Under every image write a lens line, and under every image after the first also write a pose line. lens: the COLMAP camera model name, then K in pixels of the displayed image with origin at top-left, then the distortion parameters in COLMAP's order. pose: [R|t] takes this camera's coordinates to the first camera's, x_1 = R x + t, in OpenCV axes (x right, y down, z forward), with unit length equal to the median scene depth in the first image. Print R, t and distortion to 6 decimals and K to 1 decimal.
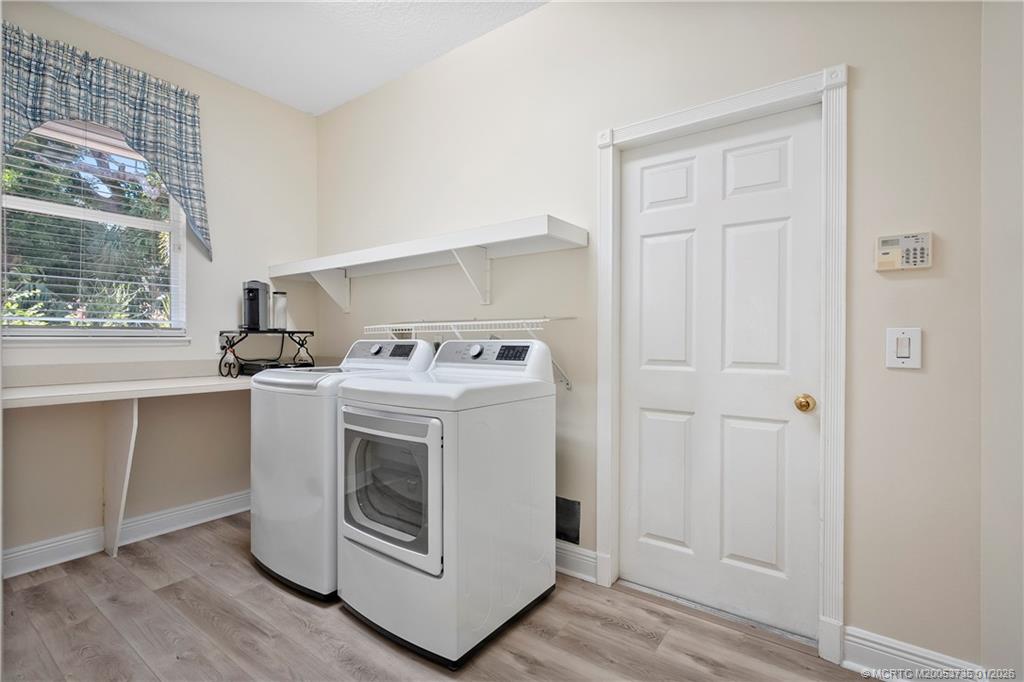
lens RADIAL K [[471.3, 0, 509.9], [0, 471.3, 343.7], [0, 0, 1]] dist [0.001895, 0.002449]
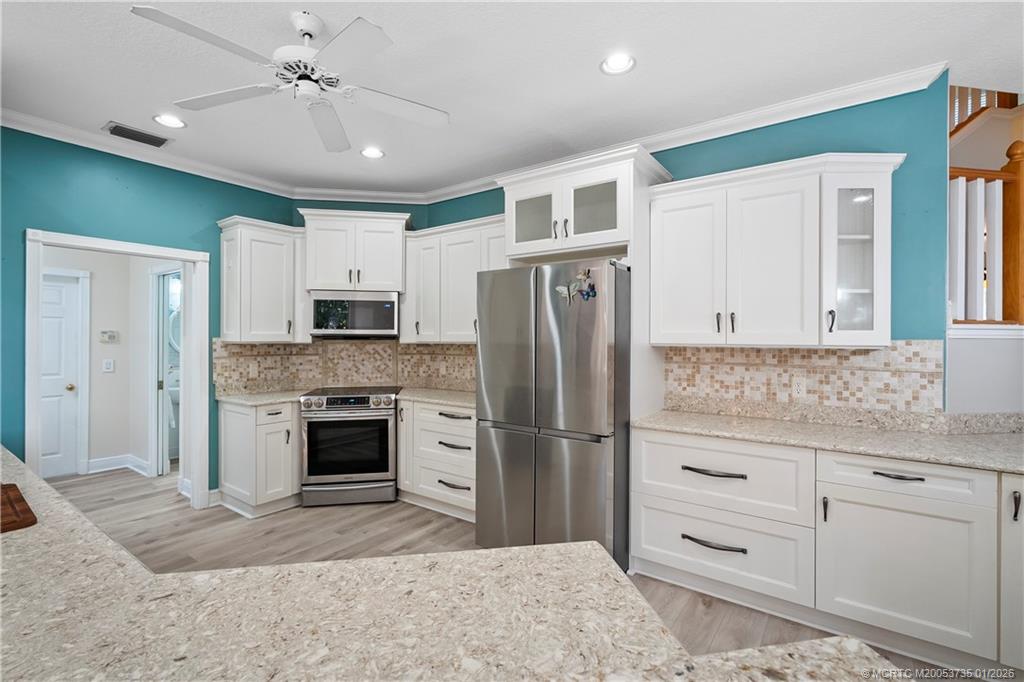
lens RADIAL K [[471.3, 0, 509.4], [0, 471.3, 337.5], [0, 0, 1]] dist [0.001895, 0.002449]
pose [[-0.006537, 0.004212, 0.999970, -2.237362], [0.002589, 0.999988, -0.004195, -0.151611], [-0.999975, 0.002561, -0.006547, -1.591009]]
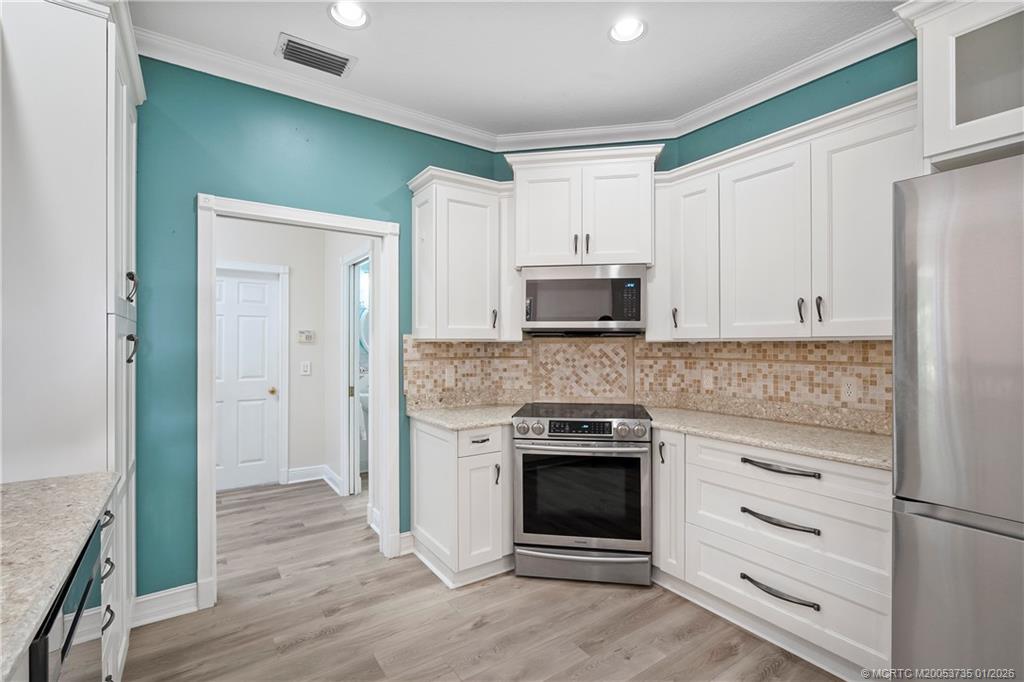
lens RADIAL K [[471.3, 0, 511.4], [0, 471.3, 342.0], [0, 0, 1]] dist [0.001895, 0.002449]
pose [[0.321144, 0.005142, 0.947016, -1.461239], [0.004489, 0.999966, -0.006951, -0.120499], [-0.947020, 0.006483, 0.321110, -1.104809]]
